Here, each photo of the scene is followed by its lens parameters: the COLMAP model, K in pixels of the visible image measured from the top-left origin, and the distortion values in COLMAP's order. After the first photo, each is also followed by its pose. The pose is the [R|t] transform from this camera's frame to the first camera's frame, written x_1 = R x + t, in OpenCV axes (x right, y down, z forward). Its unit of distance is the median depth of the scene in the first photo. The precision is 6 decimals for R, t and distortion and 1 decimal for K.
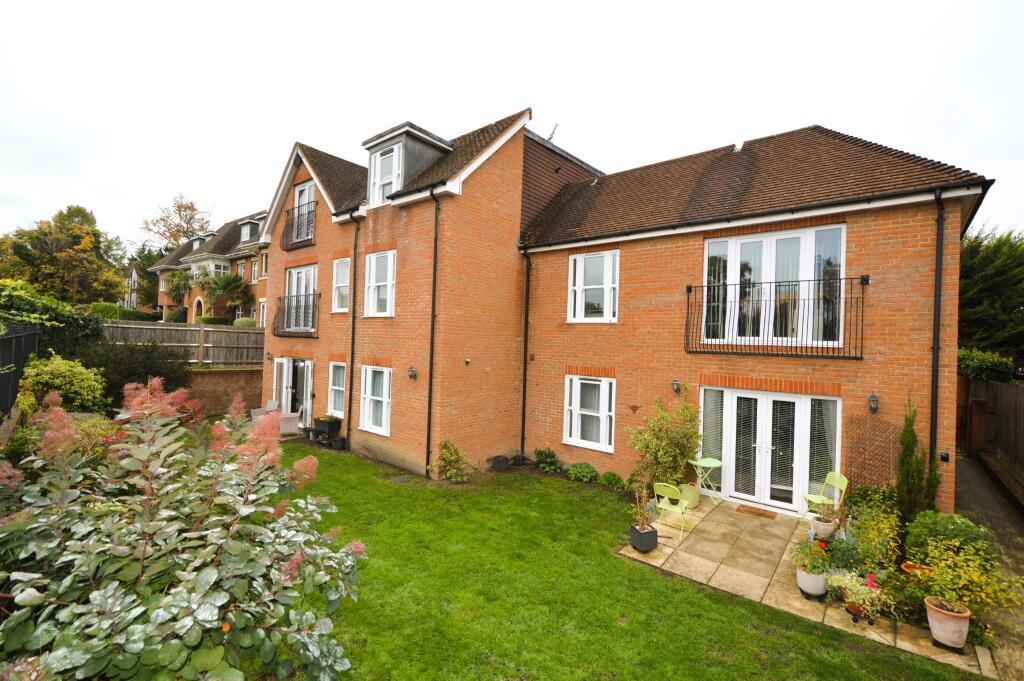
lens RADIAL K [[453.6, 0, 513.8], [0, 453.6, 337.8], [0, 0, 1]] dist [-0.002536, -0.001175]
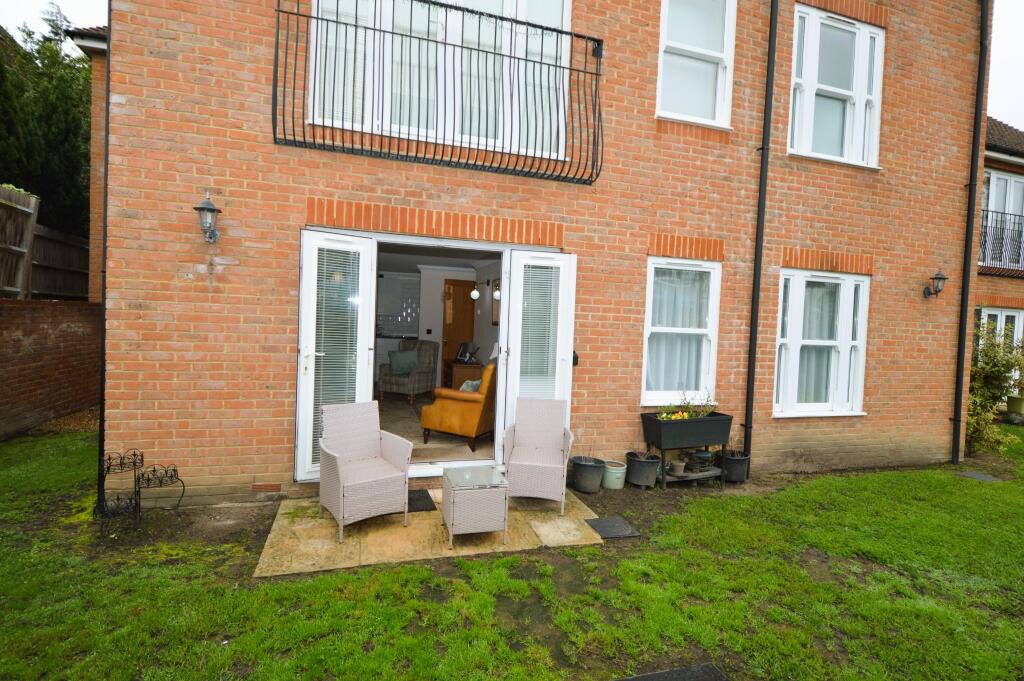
lens RADIAL K [[453.6, 0, 513.8], [0, 453.6, 337.8], [0, 0, 1]] dist [-0.002536, -0.001175]
pose [[0.552370, -0.045686, 0.832346, -0.833356], [-0.026798, 0.997008, 0.072508, 0.100146], [-0.833168, -0.062356, 0.549493, 0.973169]]
